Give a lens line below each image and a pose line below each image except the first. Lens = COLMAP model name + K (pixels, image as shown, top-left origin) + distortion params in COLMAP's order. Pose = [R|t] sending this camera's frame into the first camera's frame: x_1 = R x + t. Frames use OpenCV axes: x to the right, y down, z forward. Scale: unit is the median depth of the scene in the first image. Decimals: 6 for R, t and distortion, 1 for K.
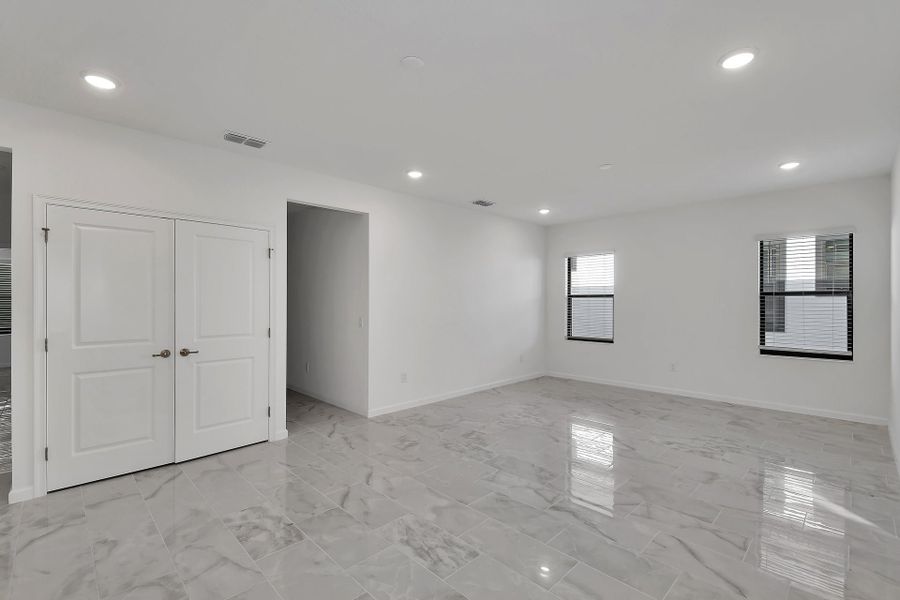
lens RADIAL K [[411.4, 0, 447.9], [0, 411.4, 301.1], [0, 0, 1]] dist [0.005664, -0.002188]
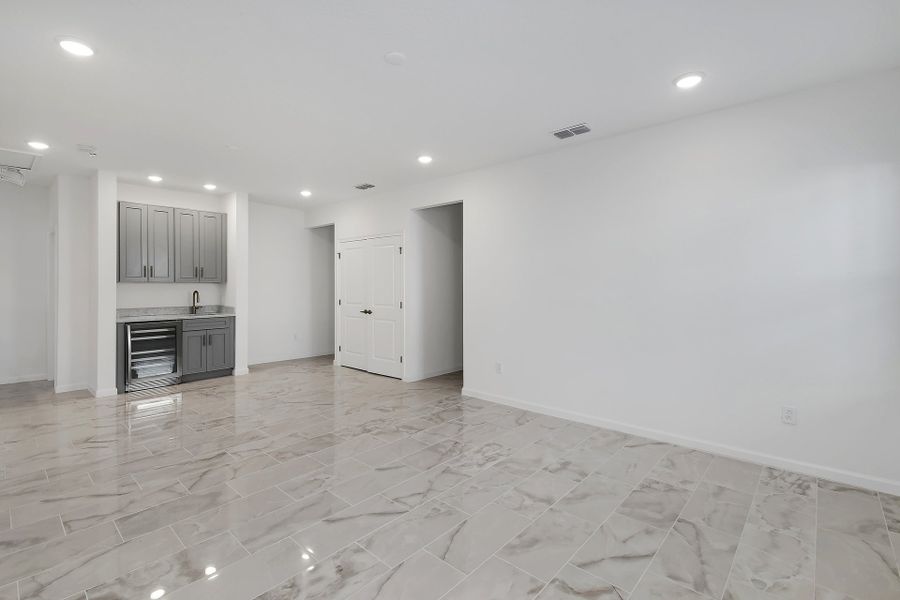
lens RADIAL K [[411.4, 0, 447.8], [0, 411.4, 294.7], [0, 0, 1]] dist [0.005664, -0.002188]
pose [[0.046115, 0.027364, -0.998561, 1.030687], [0.004650, 0.999608, 0.027607, -0.002120], [0.998925, -0.005917, 0.045970, 1.105448]]
